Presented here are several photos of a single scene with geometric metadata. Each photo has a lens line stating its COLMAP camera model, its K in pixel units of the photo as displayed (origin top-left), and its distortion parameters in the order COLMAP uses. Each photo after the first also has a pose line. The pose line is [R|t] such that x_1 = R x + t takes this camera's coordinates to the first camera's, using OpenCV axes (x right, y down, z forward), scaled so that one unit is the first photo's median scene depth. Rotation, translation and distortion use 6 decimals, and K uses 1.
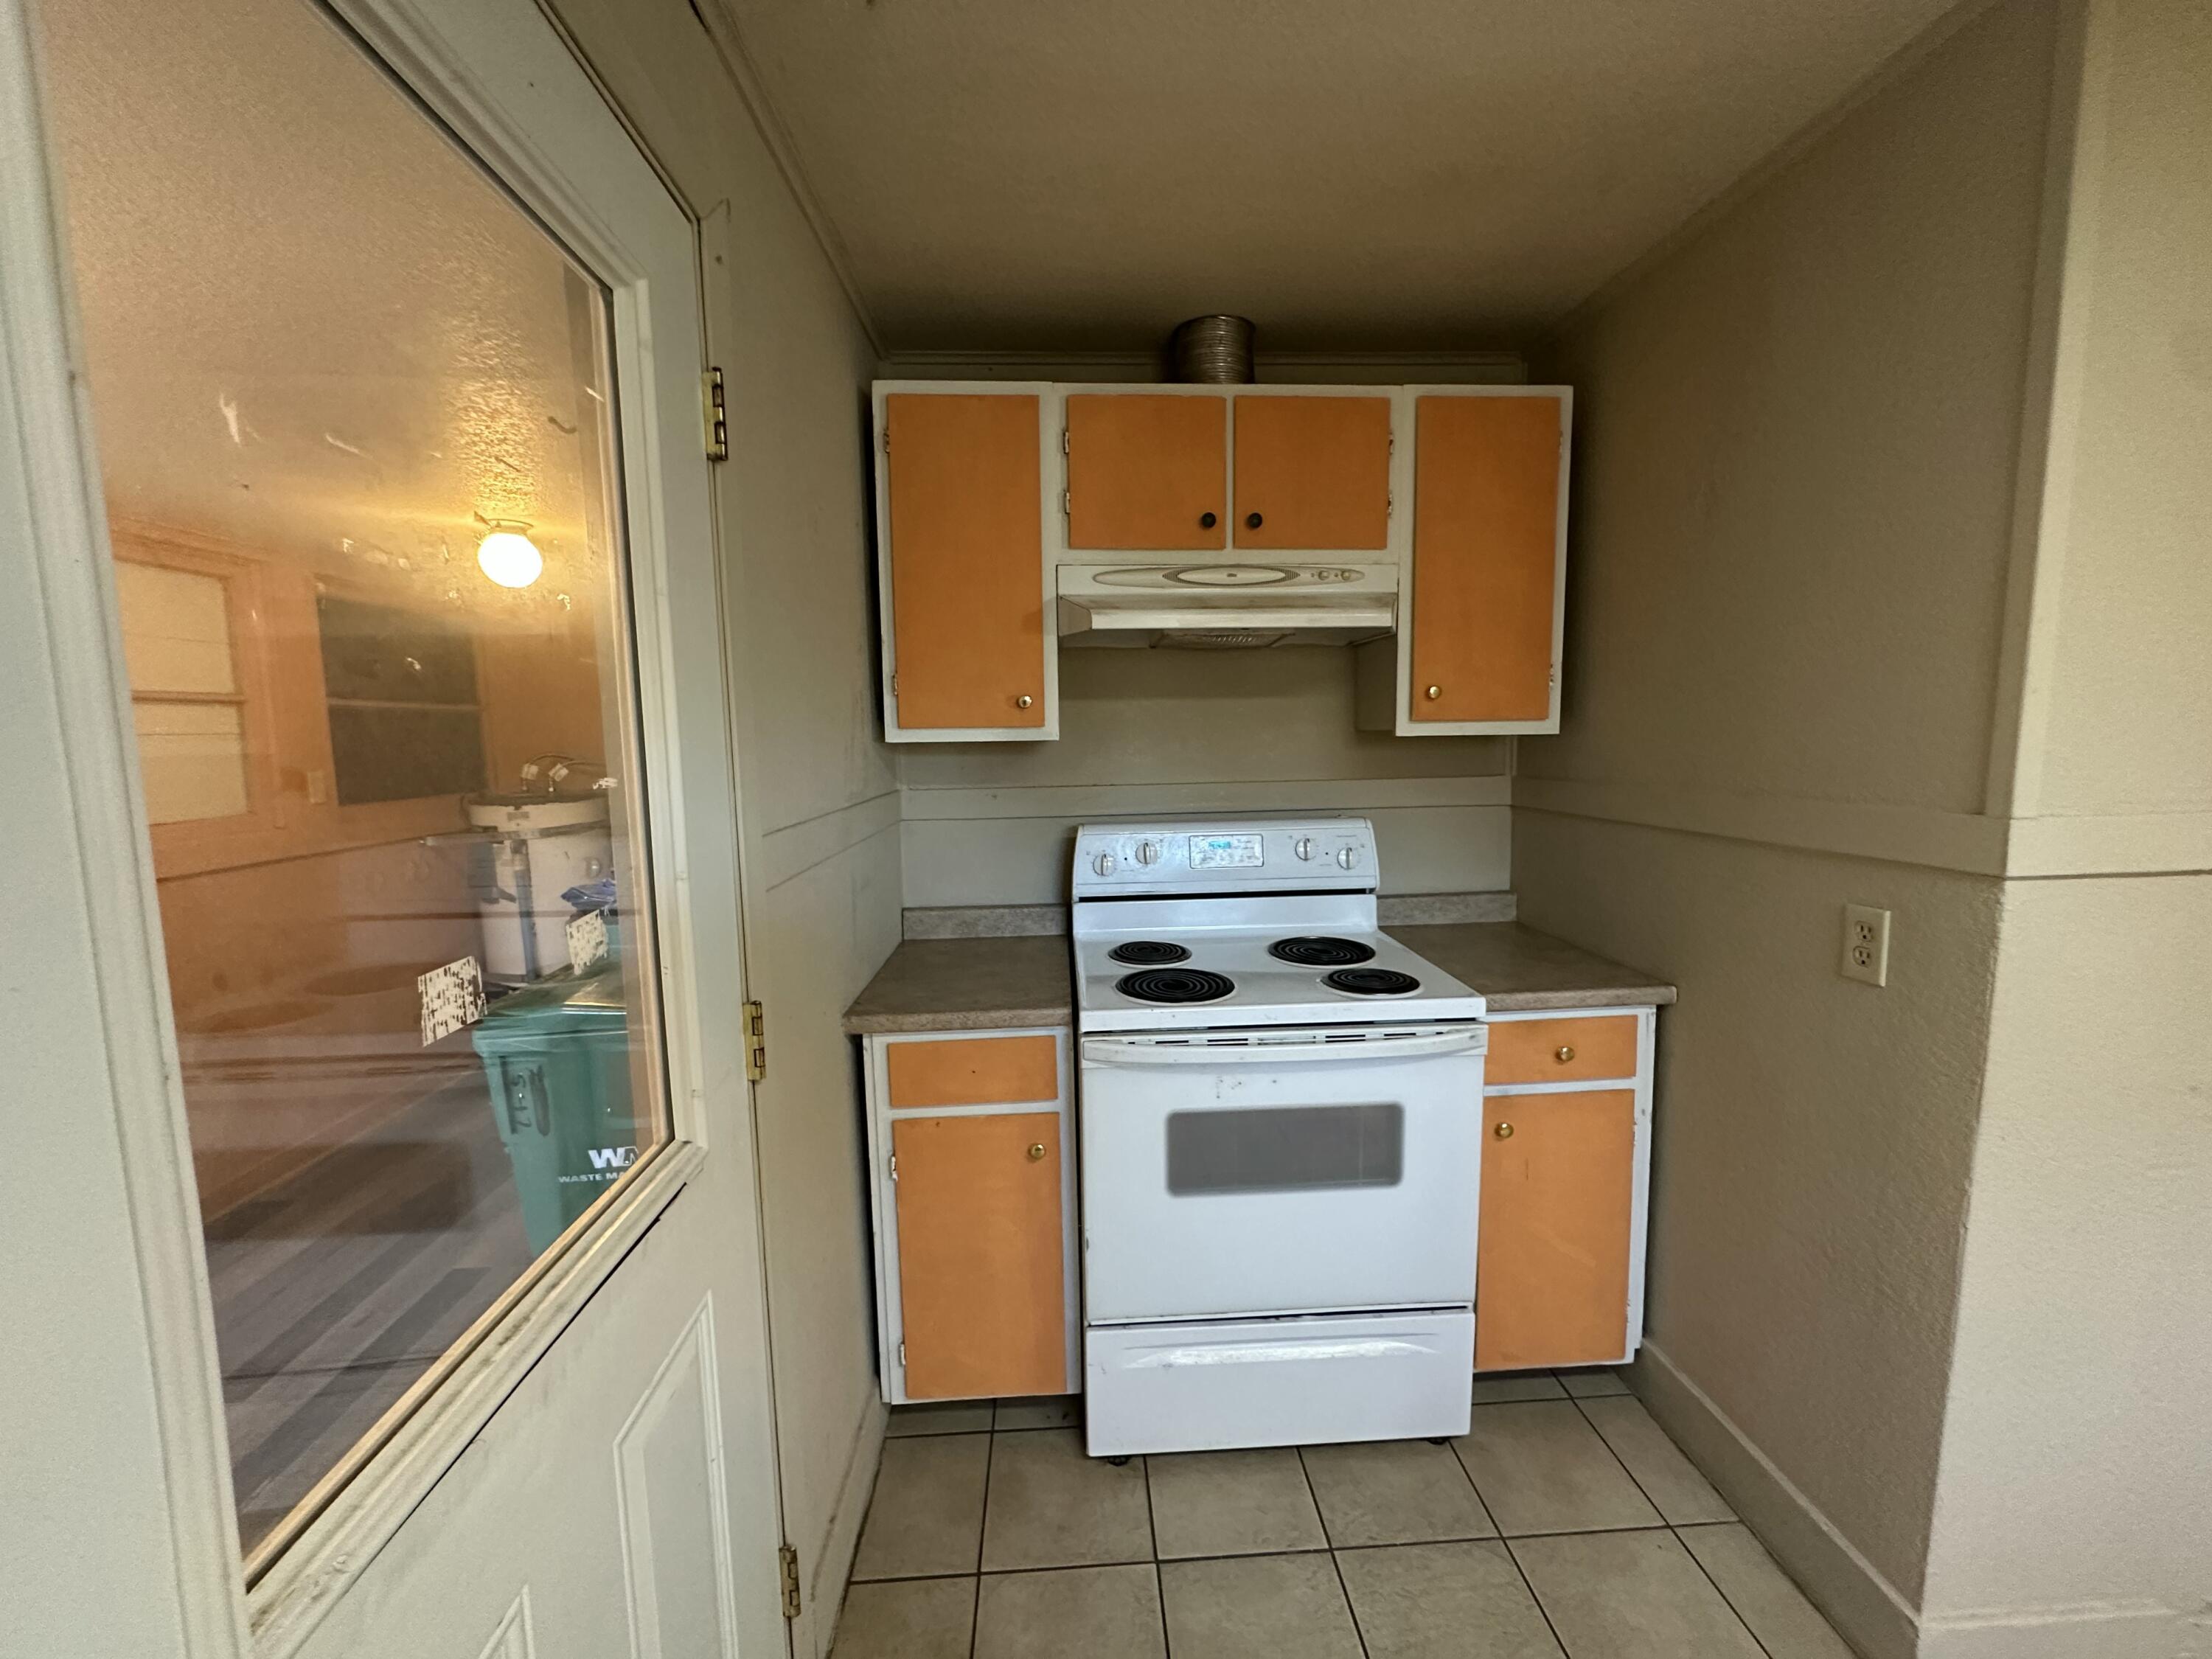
lens RADIAL K [[881.7, 0, 1106.0], [0, 881.7, 829.5], [0, 0, 1]] dist [-0.001937, 0.000653]
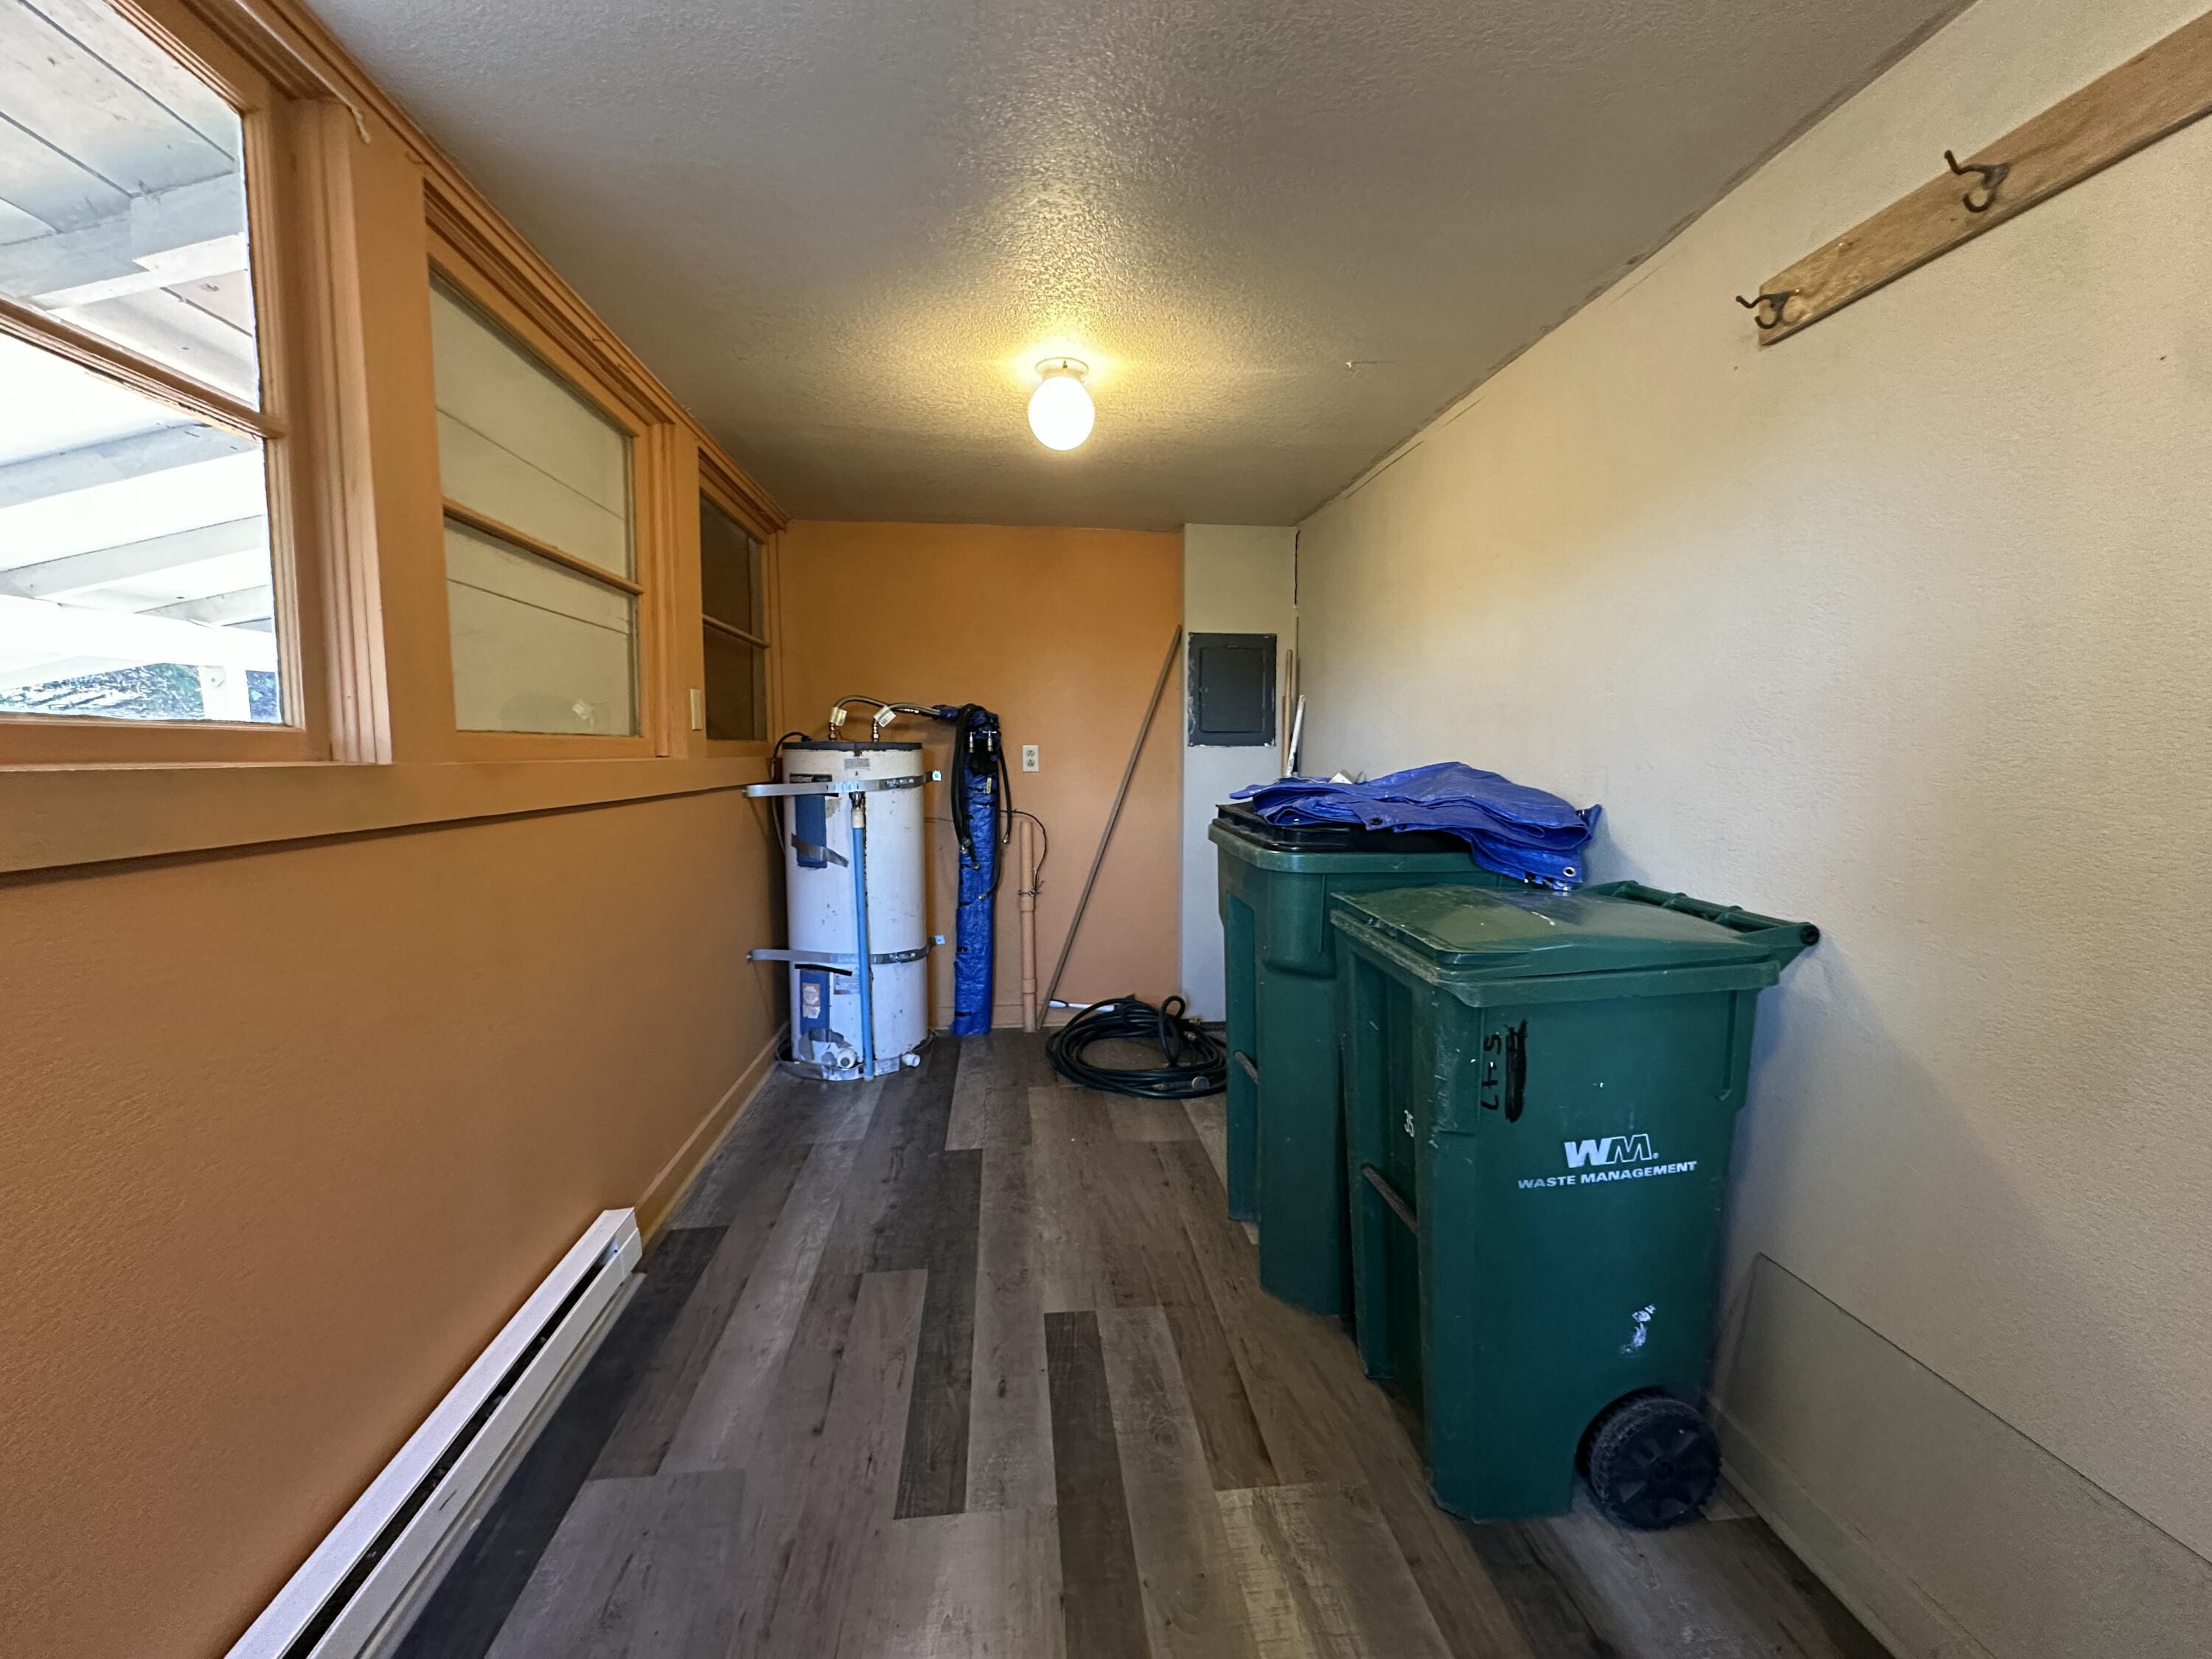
lens RADIAL K [[881.7, 0, 1106.0], [0, 881.7, 829.5], [0, 0, 1]] dist [-0.001937, 0.000653]
pose [[0.997212, 0.019520, 0.072021, -0.701040], [-0.017700, 0.999510, -0.025819, 0.093118], [-0.072490, 0.024472, 0.997069, 0.211248]]
